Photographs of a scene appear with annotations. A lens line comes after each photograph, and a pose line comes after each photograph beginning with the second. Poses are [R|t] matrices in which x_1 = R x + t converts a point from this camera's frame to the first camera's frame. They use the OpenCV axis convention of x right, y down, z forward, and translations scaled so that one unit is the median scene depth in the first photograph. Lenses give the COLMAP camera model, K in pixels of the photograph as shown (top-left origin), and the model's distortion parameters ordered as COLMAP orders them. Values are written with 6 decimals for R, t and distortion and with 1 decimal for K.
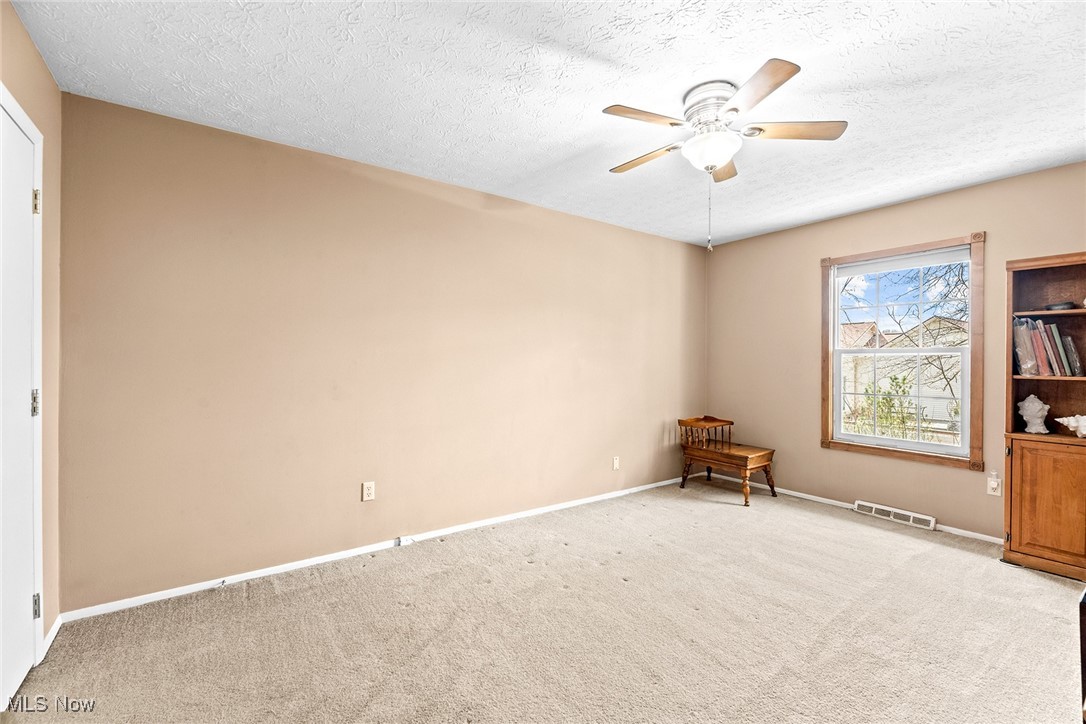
lens RADIAL K [[445.9, 0, 546.7], [0, 445.9, 367.8], [0, 0, 1]] dist [0.001360, -0.000589]
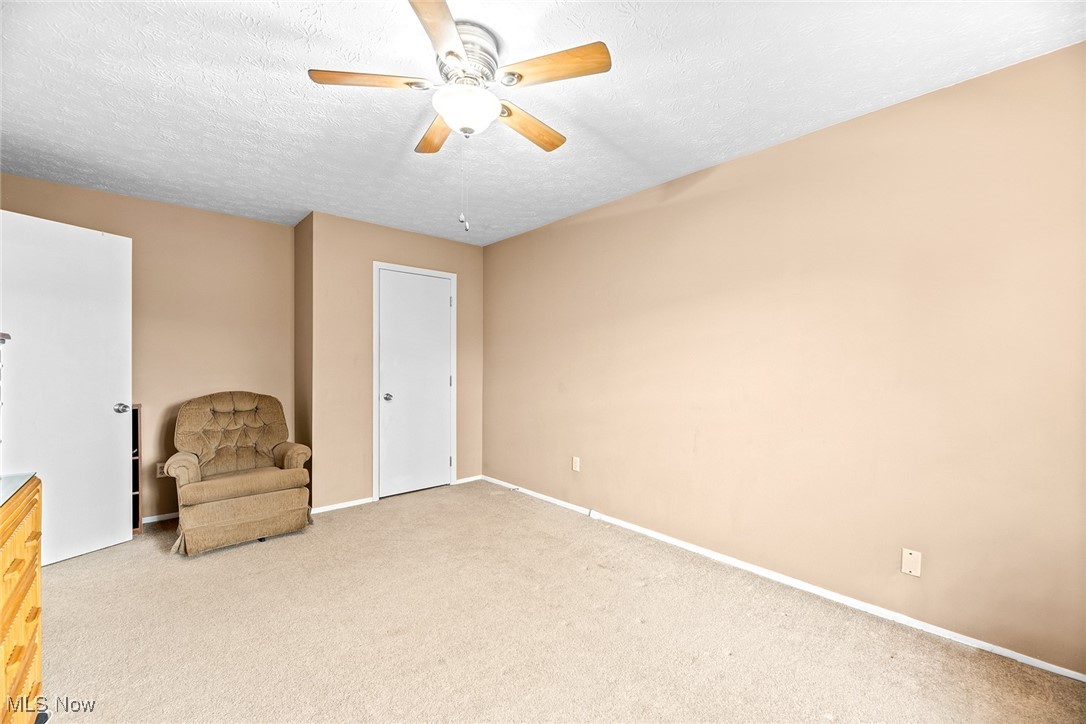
lens RADIAL K [[445.9, 0, 546.7], [0, 445.9, 367.8], [0, 0, 1]] dist [0.001360, -0.000589]
pose [[0.100328, -0.005368, -0.994940, 0.894700], [-0.010081, 0.999929, -0.006411, 0.003587], [0.994903, 0.010673, 0.100267, 0.778435]]
